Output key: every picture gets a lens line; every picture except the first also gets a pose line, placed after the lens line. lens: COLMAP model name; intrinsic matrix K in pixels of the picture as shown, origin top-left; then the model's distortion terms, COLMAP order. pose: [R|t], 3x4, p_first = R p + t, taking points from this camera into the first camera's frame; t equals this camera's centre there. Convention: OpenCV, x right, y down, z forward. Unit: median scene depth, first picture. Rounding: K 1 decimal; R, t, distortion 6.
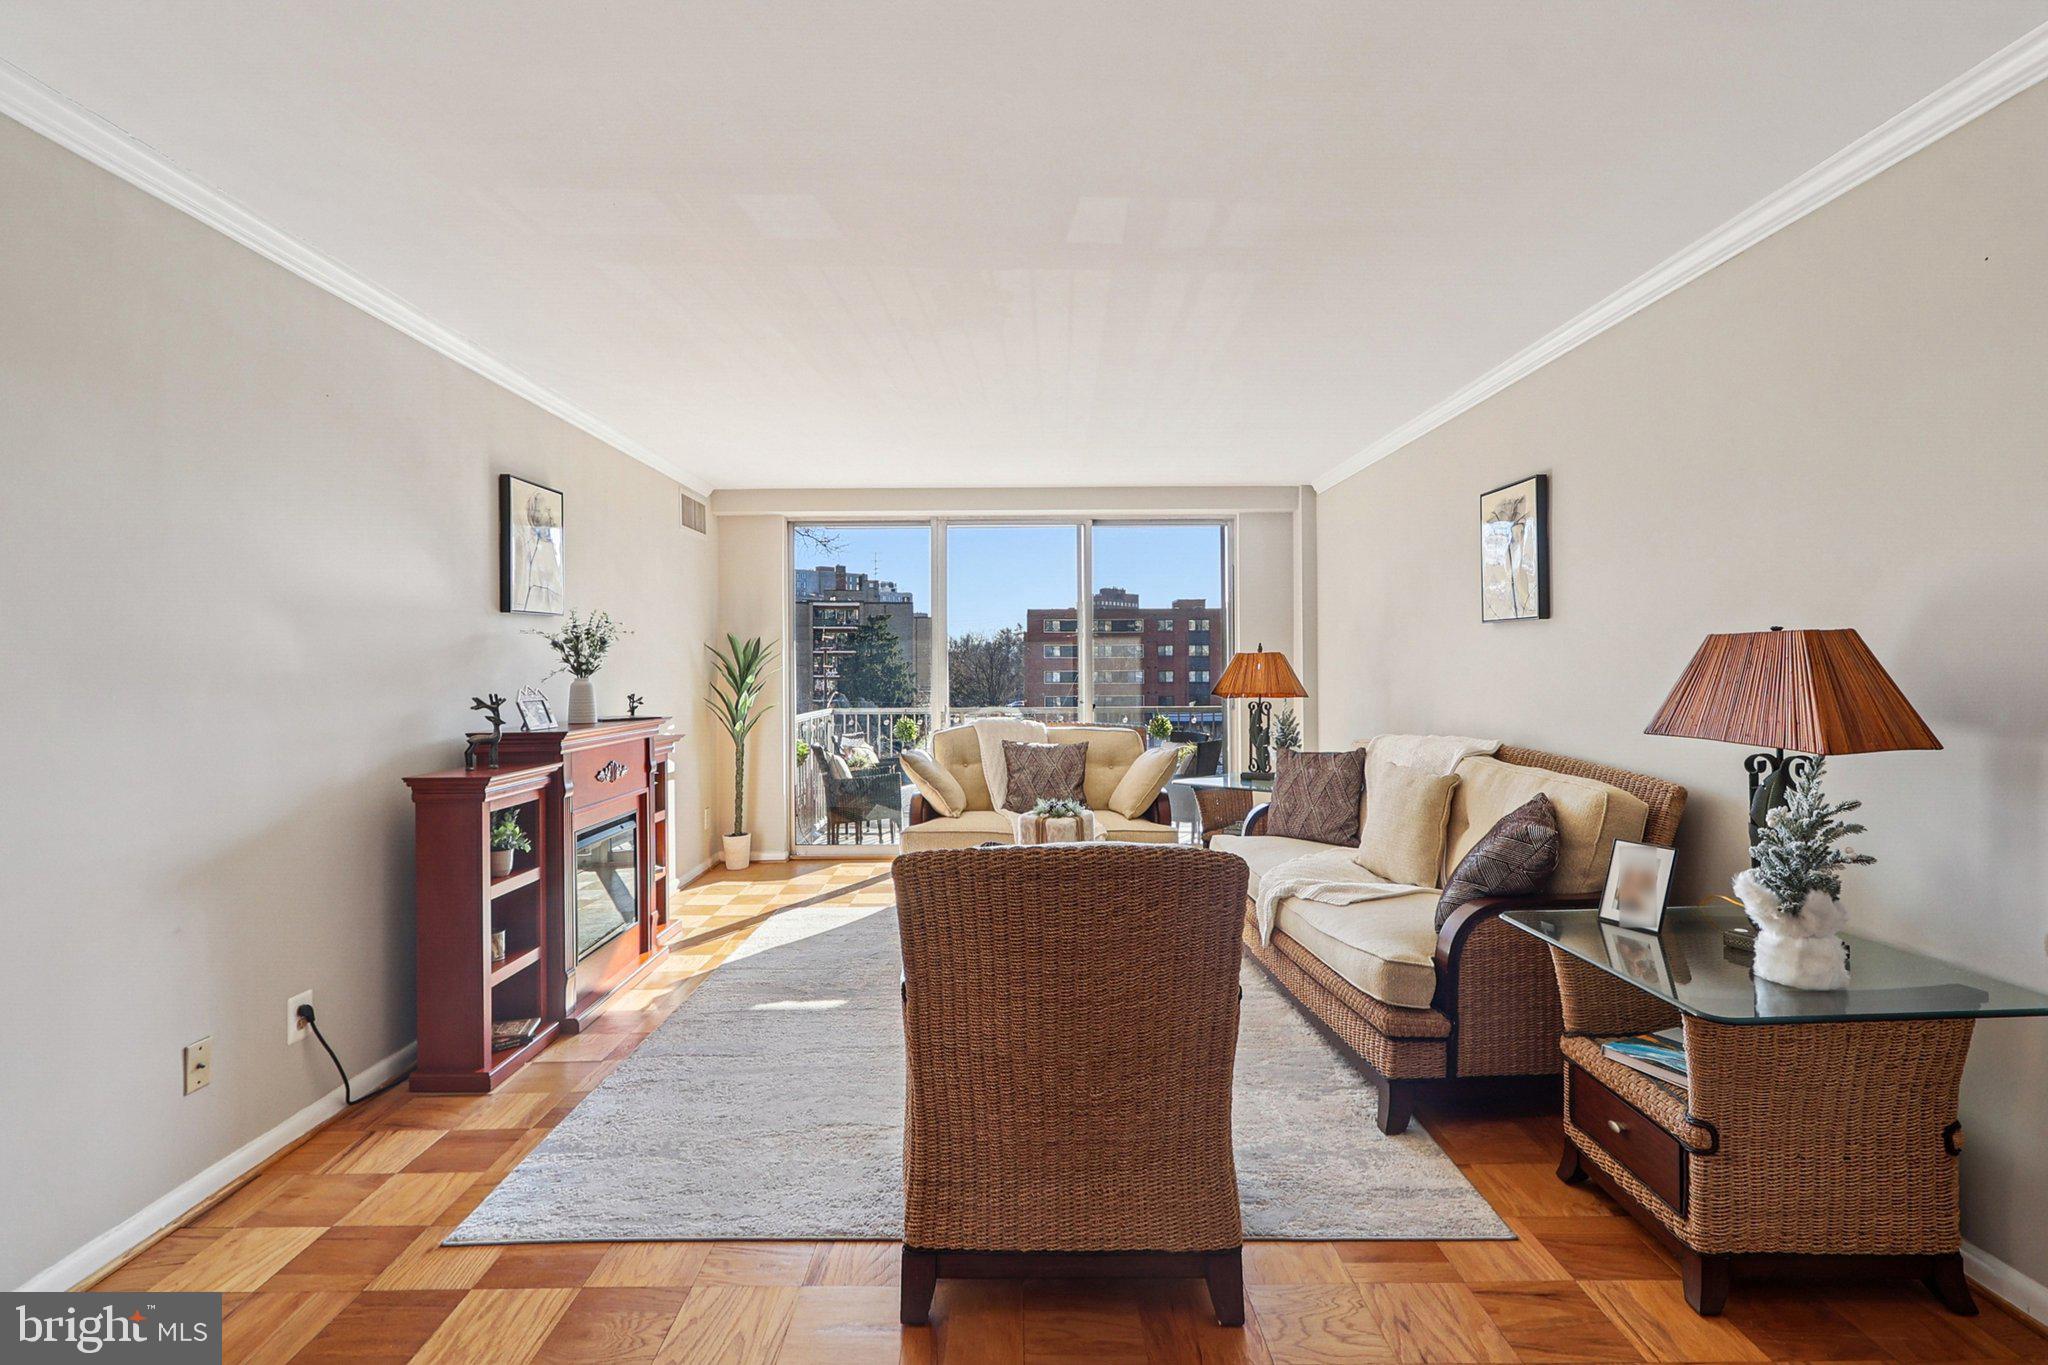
lens RADIAL K [[944.6, 0, 1009.5], [0, 944.6, 663.7], [0, 0, 1]] dist [-0.000747, -0.000266]
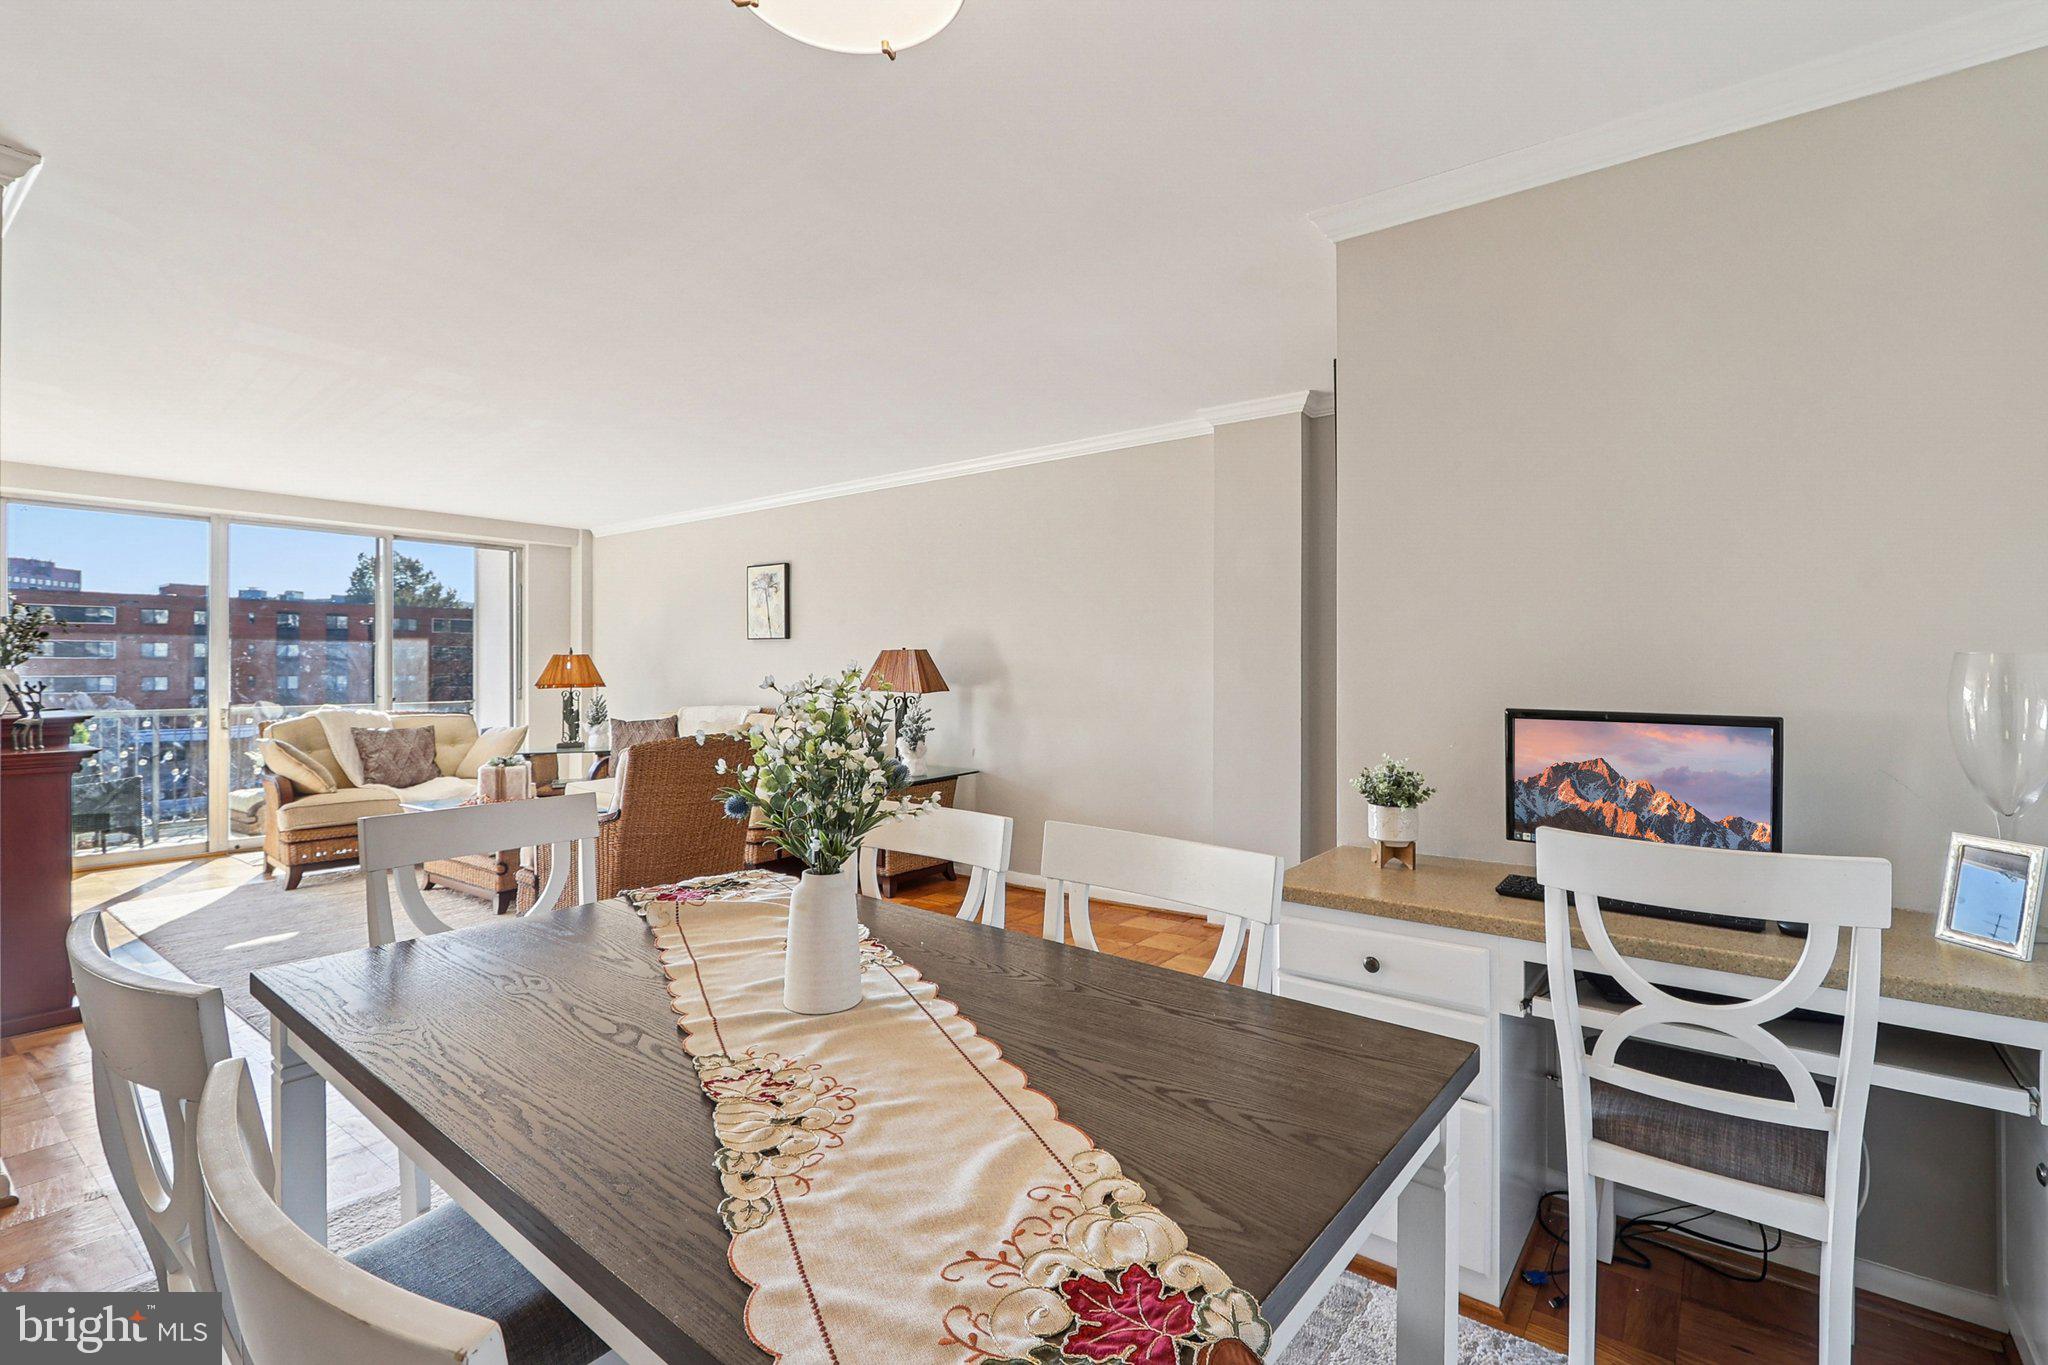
lens RADIAL K [[961.4, 0, 1014.9], [0, 961.4, 668.3], [0, 0, 1]] dist [0.003351, -0.000303]
pose [[0.606797, 0.004244, 0.794845, -0.393564], [-0.003483, 0.999990, -0.002680, 0.008450], [-0.794849, -0.001143, 0.606806, -0.304453]]
